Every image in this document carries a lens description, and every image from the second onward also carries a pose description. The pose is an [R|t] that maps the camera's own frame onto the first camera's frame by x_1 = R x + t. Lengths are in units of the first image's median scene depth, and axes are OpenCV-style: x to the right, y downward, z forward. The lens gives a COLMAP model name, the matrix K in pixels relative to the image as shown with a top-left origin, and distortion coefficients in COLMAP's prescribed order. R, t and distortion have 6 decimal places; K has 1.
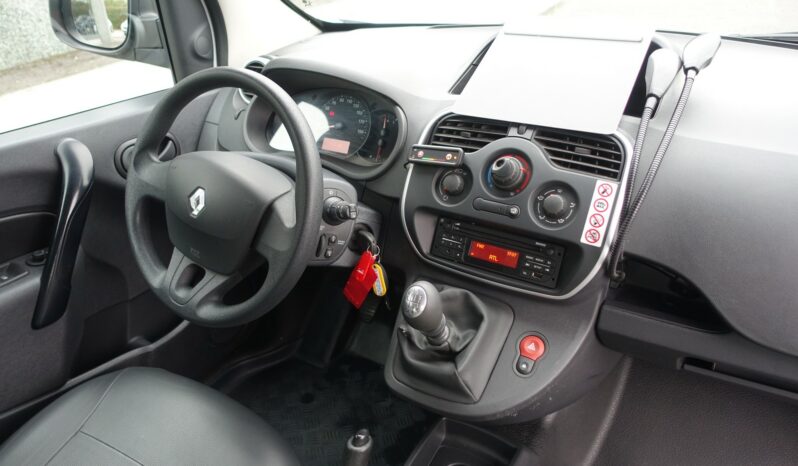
lens RADIAL K [[566.1, 0, 399.0], [0, 566.1, 233.0], [0, 0, 1]] dist [-0.007817, 0.000598]
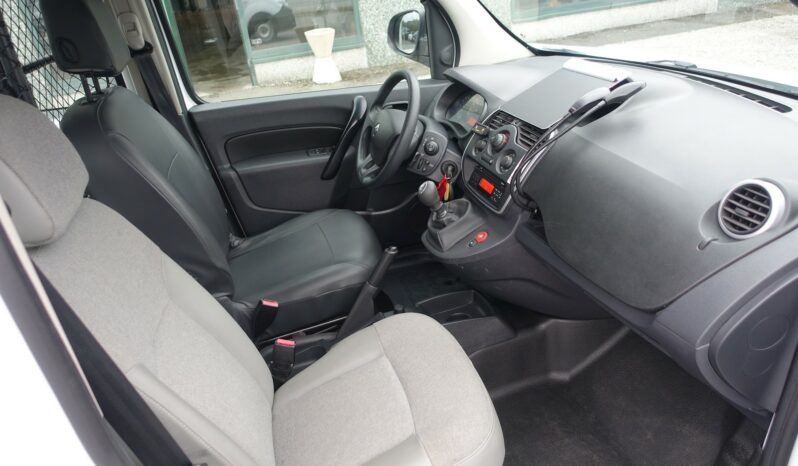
lens RADIAL K [[544.7, 0, 399.0], [0, 544.7, 233.0], [0, 0, 1]] dist [-0.007105, -0.002990]
pose [[0.745986, 0.285624, -0.601601, 0.898636], [-0.284820, 0.953406, 0.099475, 0.074976], [0.601982, 0.097141, 0.792579, -0.464085]]
